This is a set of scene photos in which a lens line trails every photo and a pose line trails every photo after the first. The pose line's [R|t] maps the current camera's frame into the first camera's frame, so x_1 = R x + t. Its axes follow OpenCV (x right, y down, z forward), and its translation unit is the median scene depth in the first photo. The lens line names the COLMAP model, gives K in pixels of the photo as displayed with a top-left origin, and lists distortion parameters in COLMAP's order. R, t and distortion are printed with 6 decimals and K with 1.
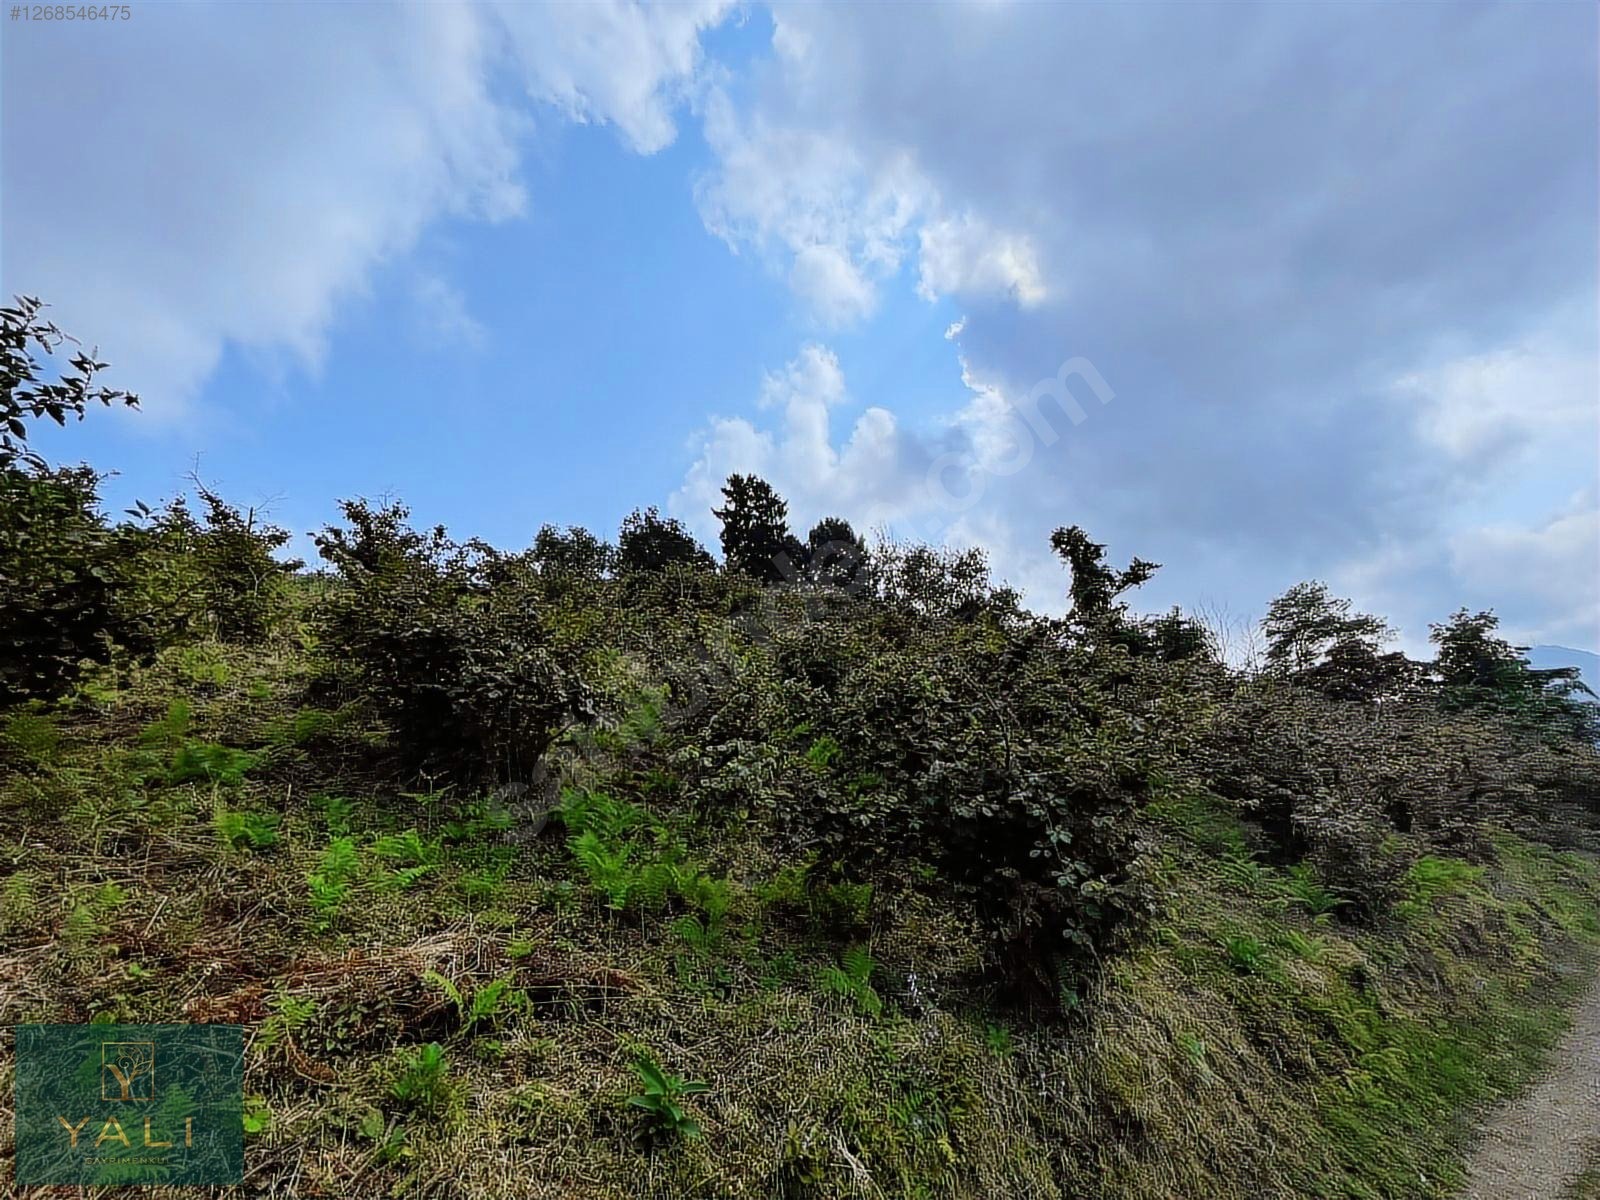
lens RADIAL K [[652.1, 0, 799.7], [0, 652.1, 596.3], [0, 0, 1]] dist [0.008774, -0.002493]
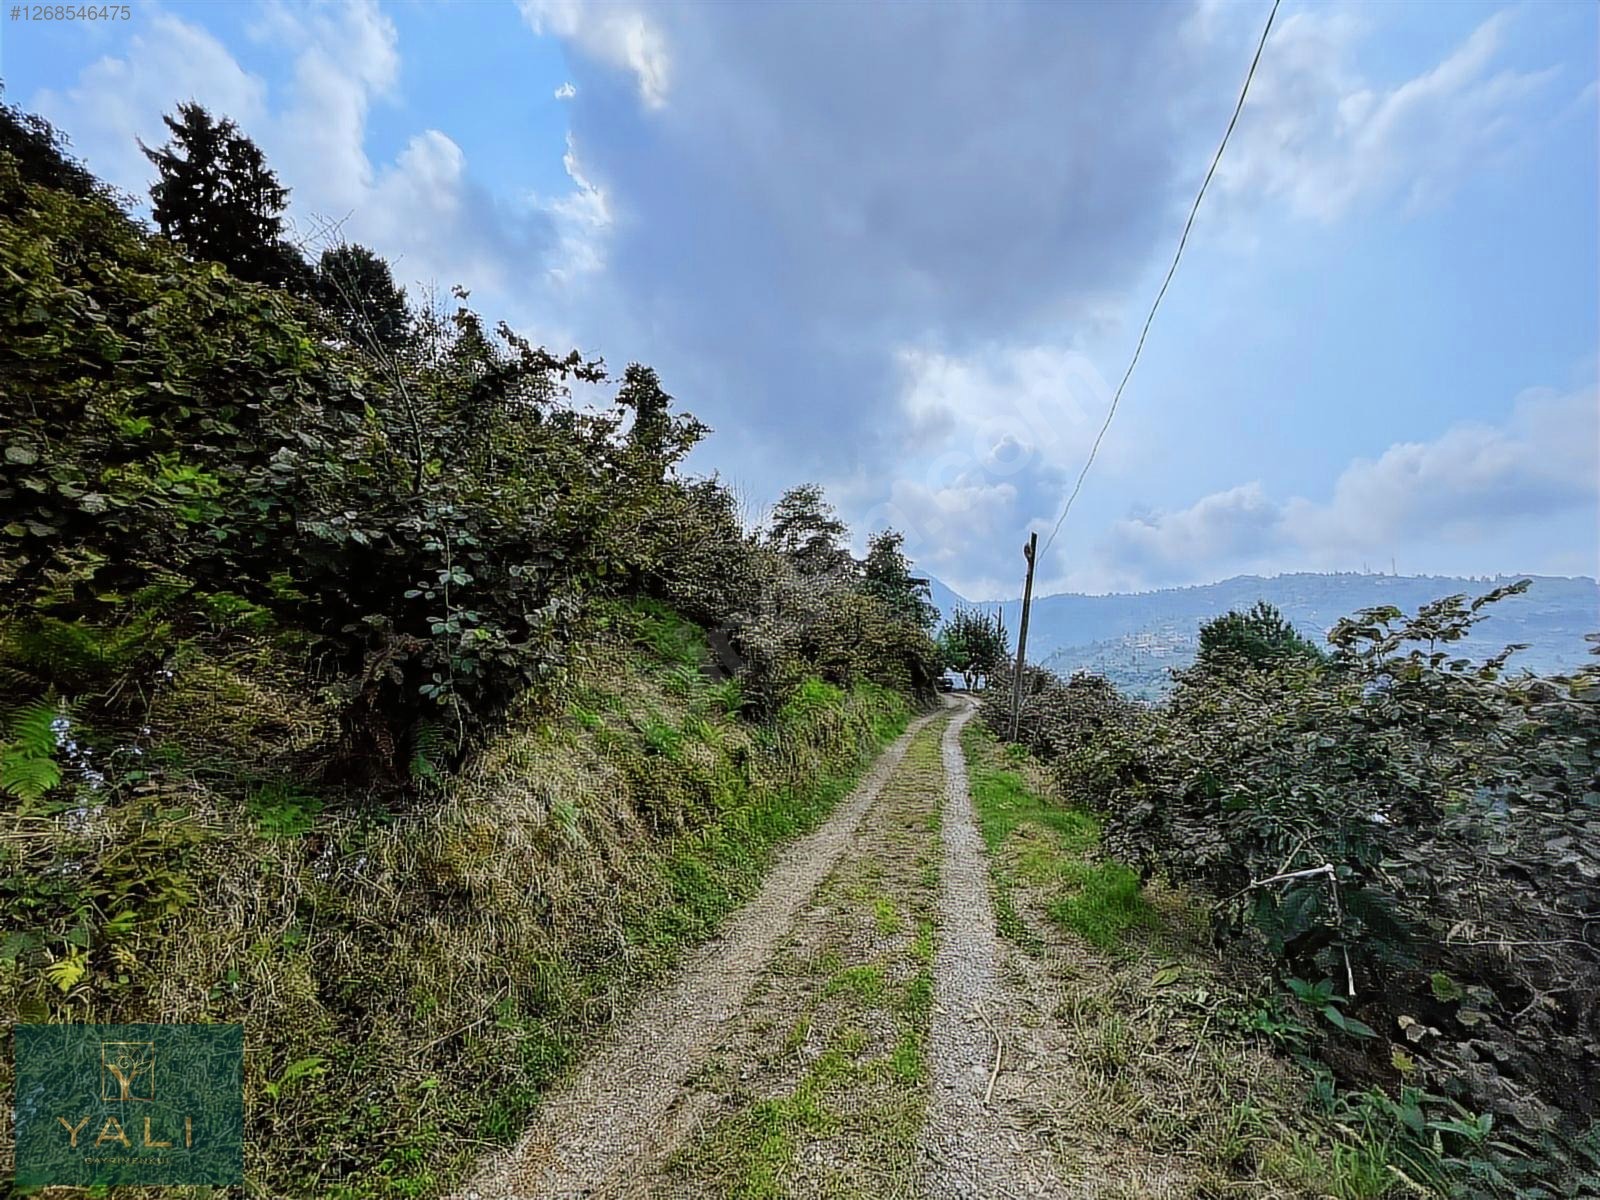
lens RADIAL K [[652.1, 0, 799.7], [0, 652.1, 596.3], [0, 0, 1]] dist [0.008774, -0.002493]
pose [[0.766149, 0.138488, 0.627564, 0.120352], [-0.286177, 0.947864, 0.140203, 0.086176], [-0.575429, -0.287011, 0.765837, 0.090628]]
